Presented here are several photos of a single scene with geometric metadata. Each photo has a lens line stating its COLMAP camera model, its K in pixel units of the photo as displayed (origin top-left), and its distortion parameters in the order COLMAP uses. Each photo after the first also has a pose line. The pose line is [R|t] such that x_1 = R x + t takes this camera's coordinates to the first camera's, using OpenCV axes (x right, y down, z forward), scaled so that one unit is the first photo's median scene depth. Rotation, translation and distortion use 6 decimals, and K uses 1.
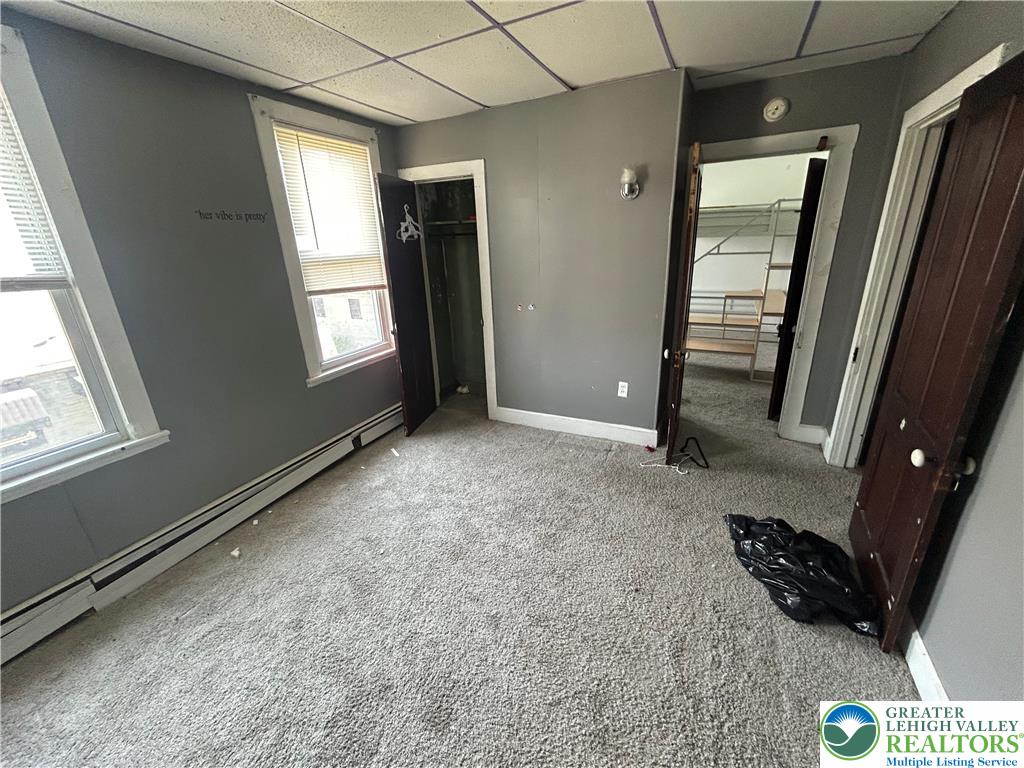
lens RADIAL K [[416.9, 0, 512.3], [0, 416.9, 382.8], [0, 0, 1]] dist [0.001745, -0.000249]
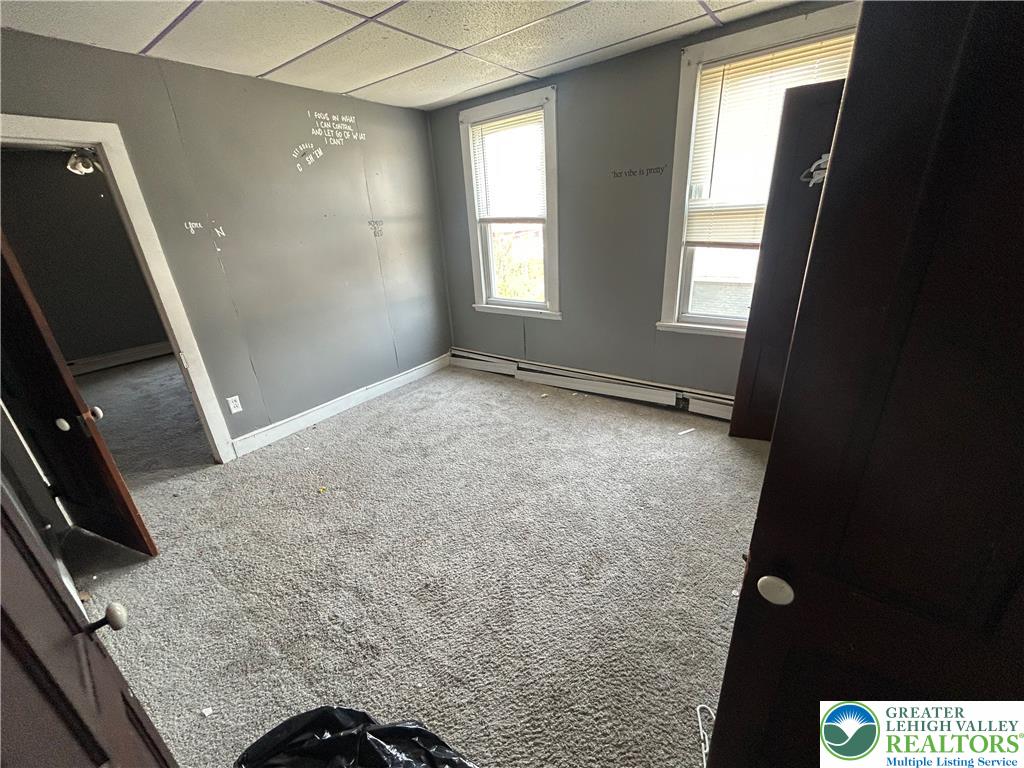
lens RADIAL K [[416.9, 0, 512.6], [0, 416.9, 385.7], [0, 0, 1]] dist [0.001745, -0.000249]
pose [[-0.183057, 0.424937, -0.886521, 0.728108], [-0.253958, 0.850712, 0.460212, -0.317747], [0.949734, 0.309384, -0.047812, 0.852277]]
